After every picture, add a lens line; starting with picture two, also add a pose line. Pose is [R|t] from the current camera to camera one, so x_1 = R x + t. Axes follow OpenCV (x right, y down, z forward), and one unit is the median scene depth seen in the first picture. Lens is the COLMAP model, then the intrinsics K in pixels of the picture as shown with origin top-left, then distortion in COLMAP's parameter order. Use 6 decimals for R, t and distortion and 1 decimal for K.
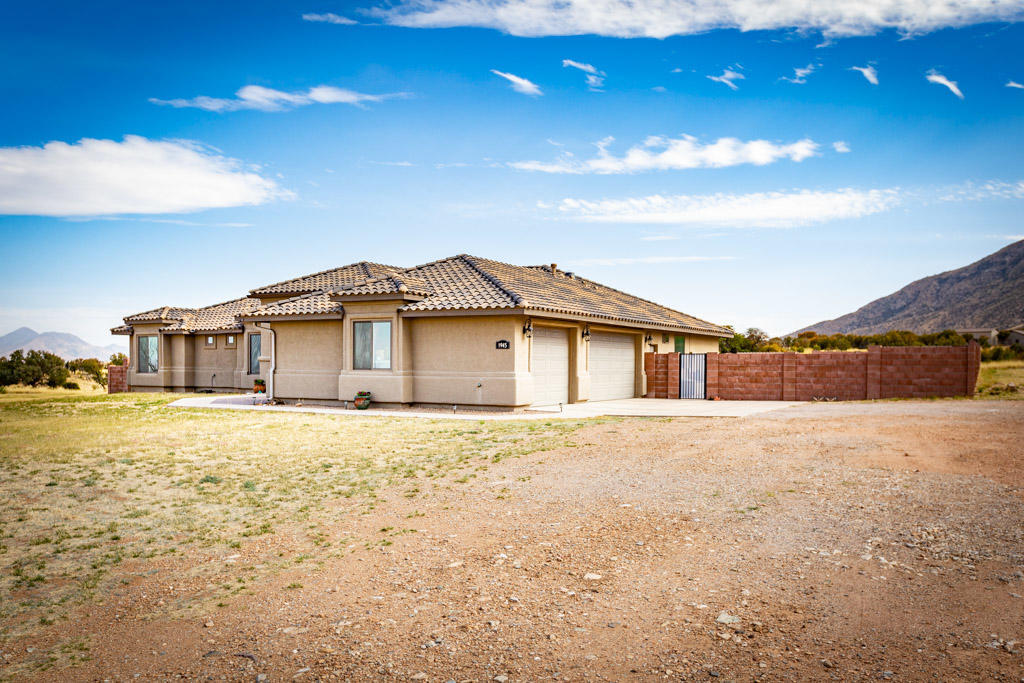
lens RADIAL K [[876.9, 0, 517.2], [0, 876.9, 348.2], [0, 0, 1]] dist [0.013902, 0.016950]
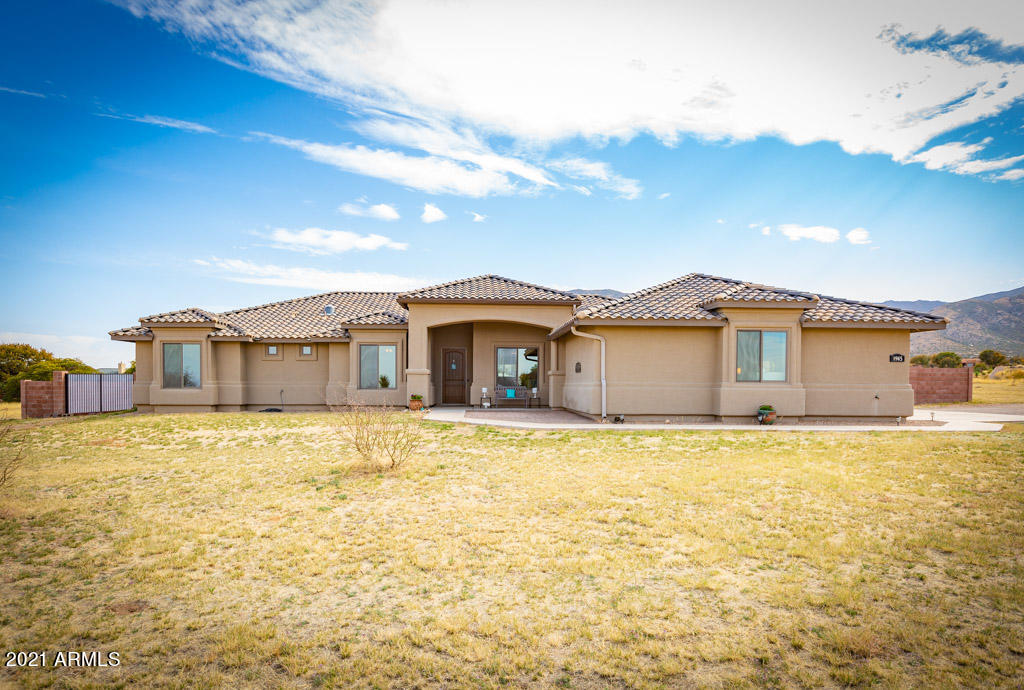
lens RADIAL K [[583.6, 0, 509.8], [0, 583.6, 387.8], [0, 0, 1]] dist [-0.006423, 0.000087]
pose [[0.837911, -0.002166, 0.545803, -0.469429], [-0.010857, 0.999728, 0.020635, 0.013297], [-0.545699, -0.023216, 0.837660, 0.400416]]
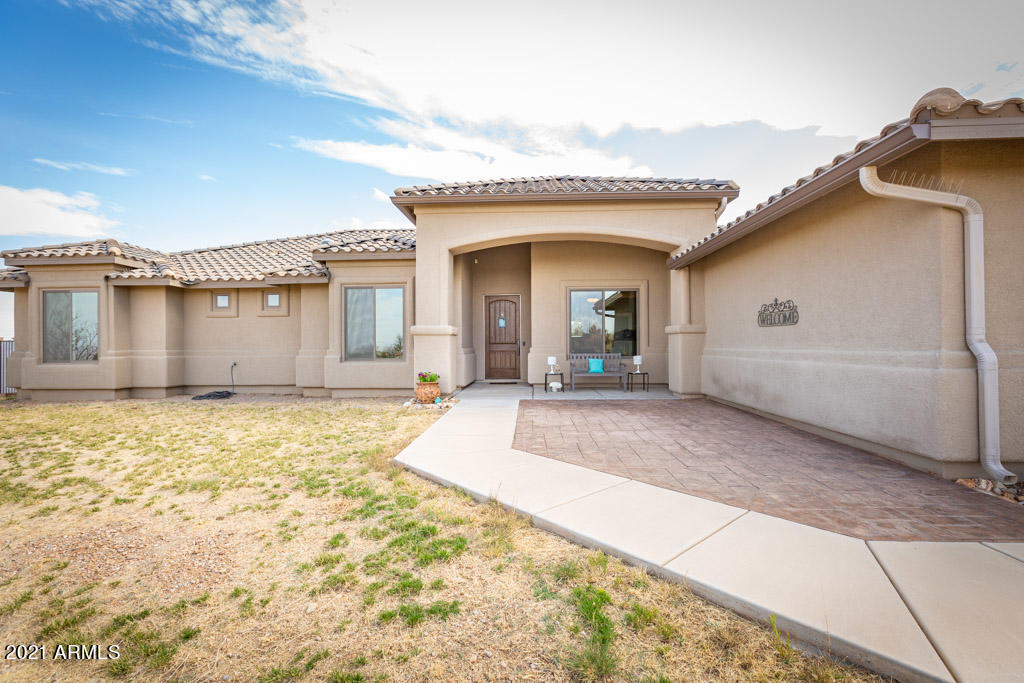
lens RADIAL K [[465.8, 0, 522.0], [0, 465.8, 337.2], [0, 0, 1]] dist [-0.024413, 0.007425]
pose [[0.879413, -0.002229, 0.476055, -0.324192], [0.002126, 0.999997, 0.000755, 0.013984], [-0.476056, 0.000348, 0.879415, 0.659186]]
